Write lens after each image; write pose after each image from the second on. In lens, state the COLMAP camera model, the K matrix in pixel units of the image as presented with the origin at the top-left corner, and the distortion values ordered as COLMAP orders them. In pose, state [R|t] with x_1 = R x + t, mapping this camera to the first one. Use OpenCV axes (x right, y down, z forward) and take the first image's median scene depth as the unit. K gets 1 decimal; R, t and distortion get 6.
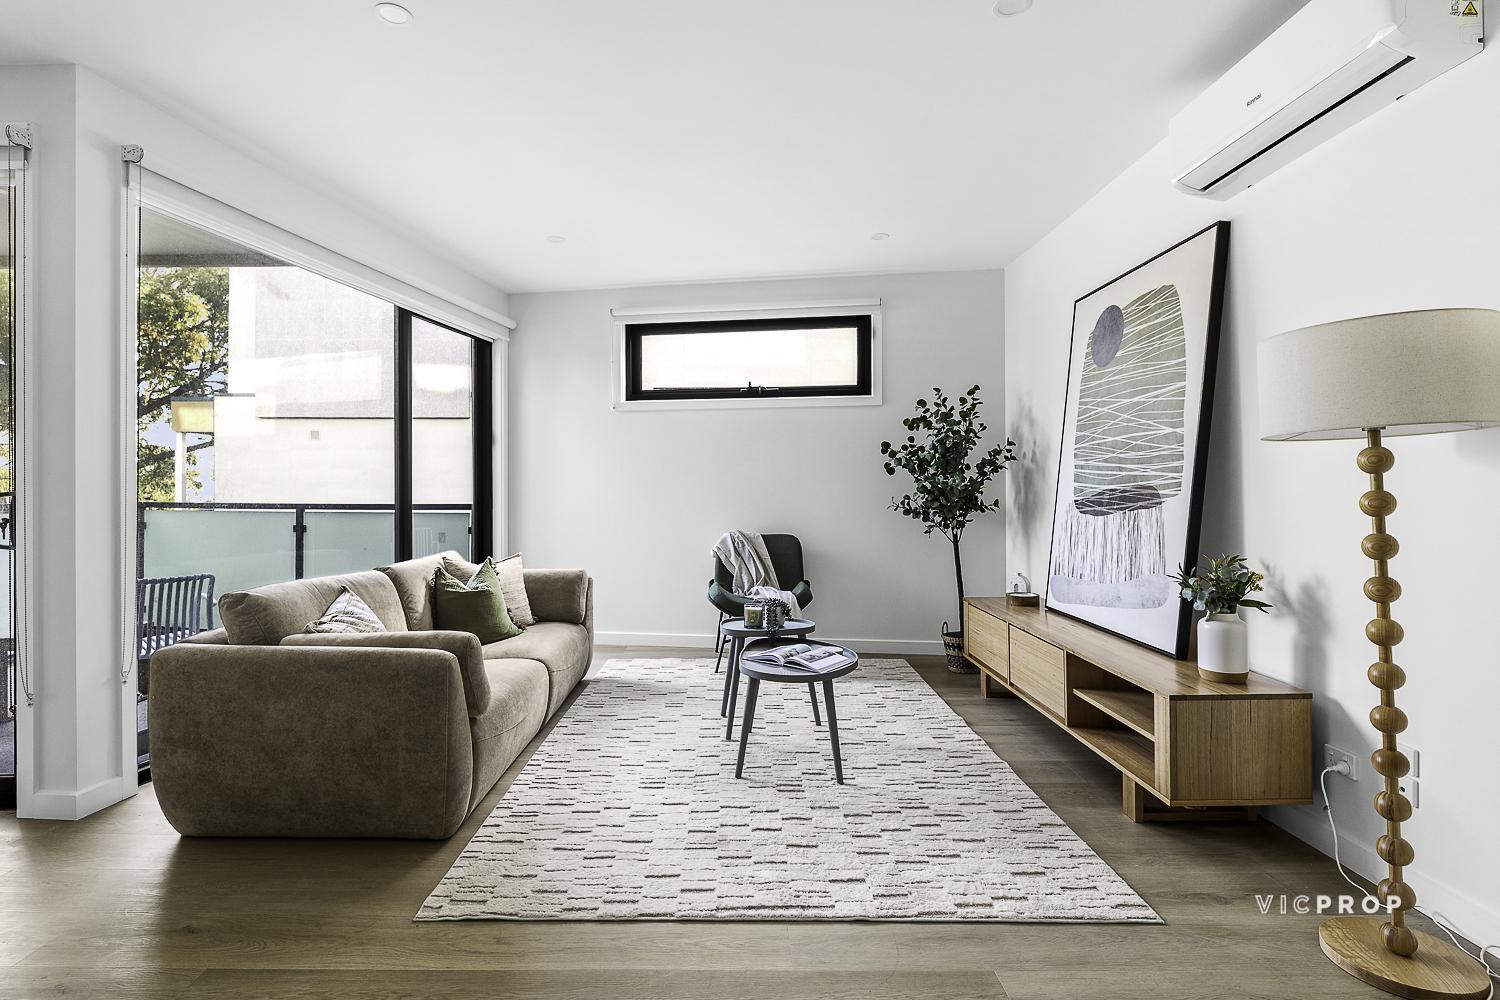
lens RADIAL K [[735.3, 0, 722.5], [0, 735.3, 485.4], [0, 0, 1]] dist [-0.005494, 0.000447]
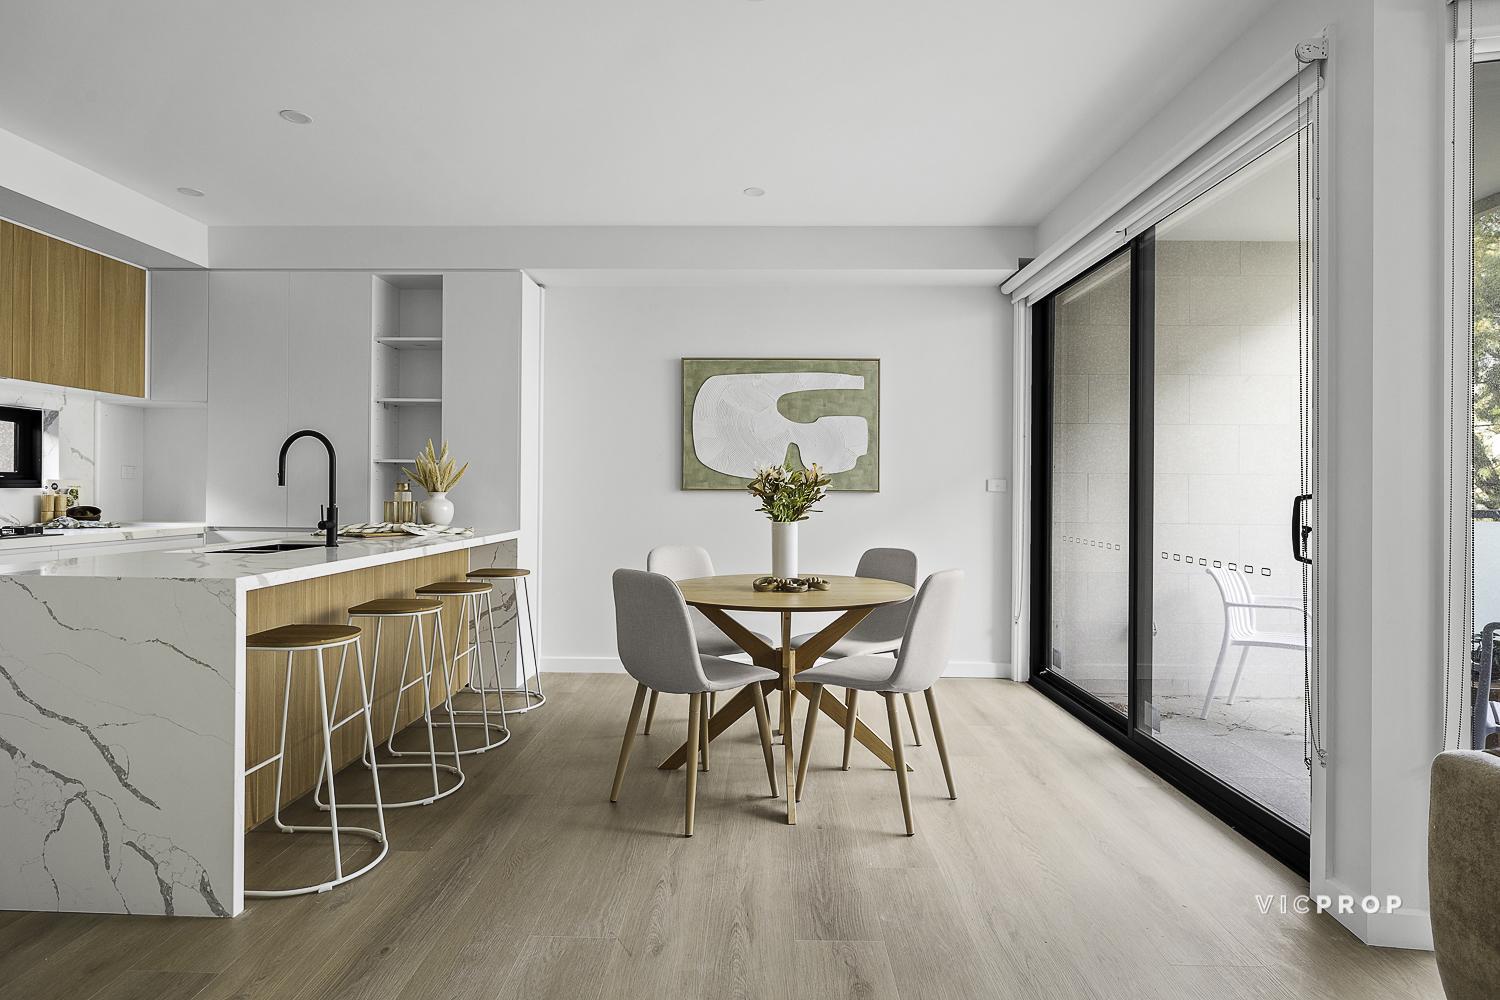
lens RADIAL K [[771.4, 0, 742.6], [0, 771.4, 487.7], [0, 0, 1]] dist [-0.002513, 0.000076]
pose [[-0.015089, 0.001075, -0.999886, -0.078383], [-0.002595, 0.999996, 0.001114, 0.001927], [0.999883, 0.002611, -0.015086, 0.285266]]
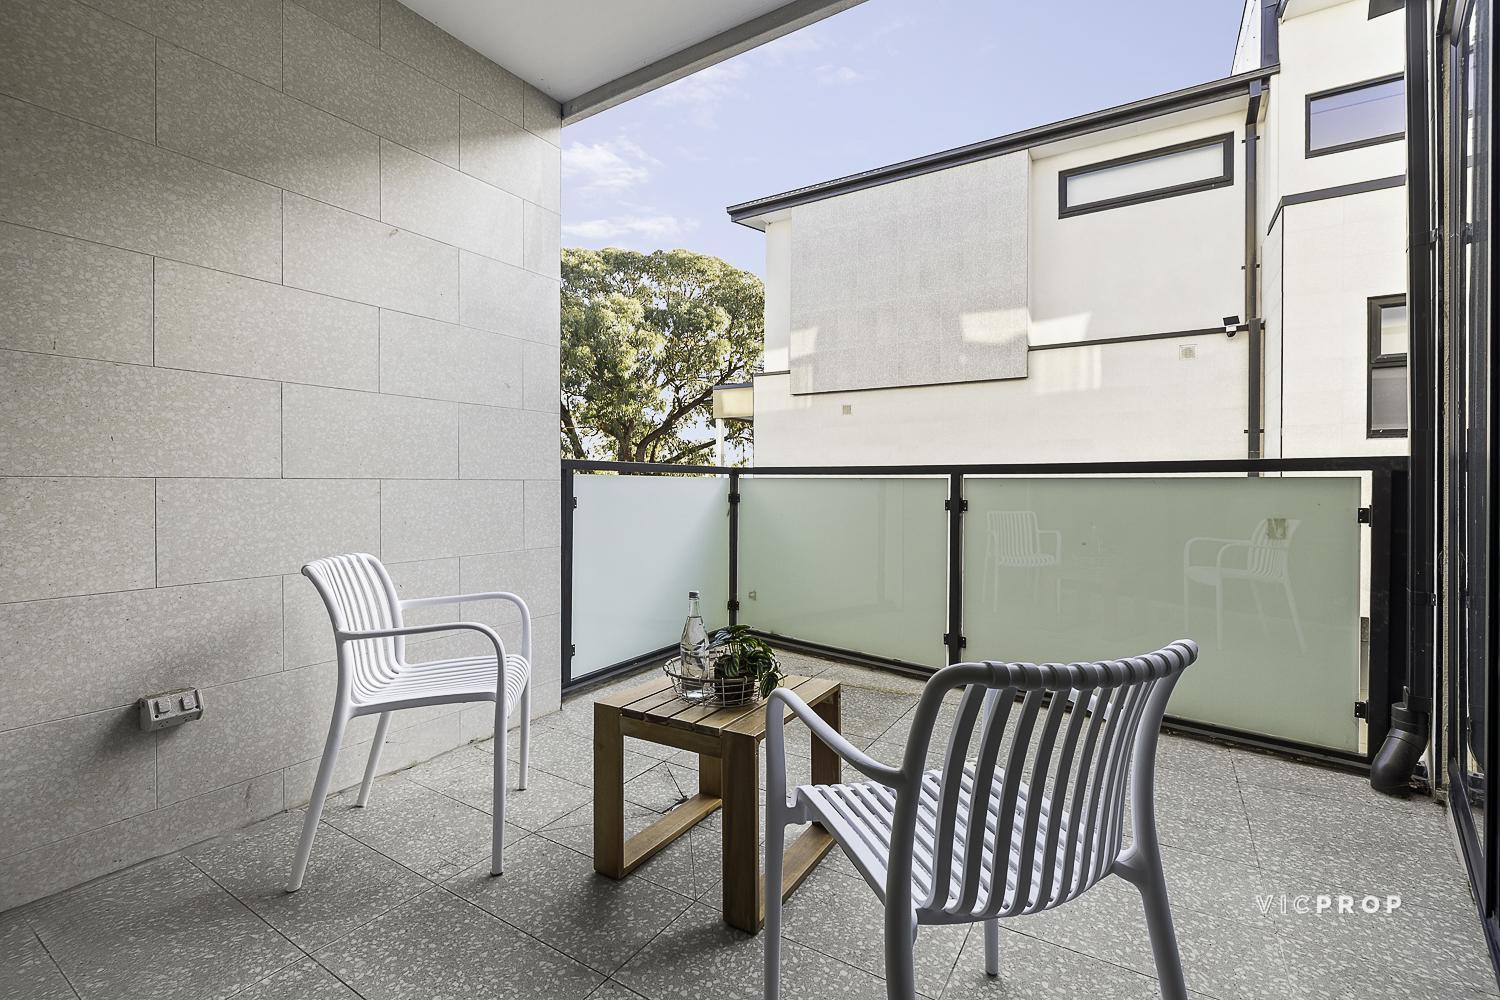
lens RADIAL K [[639.3, 0, 758.5], [0, 639.3, 494.7], [0, 0, 1]] dist [0.004858, -0.000985]
pose [[0.862550, 0.012686, -0.505812, -0.766136], [0.000152, 0.999679, 0.025331, 0.062112], [0.505971, -0.021926, 0.862272, 0.760289]]
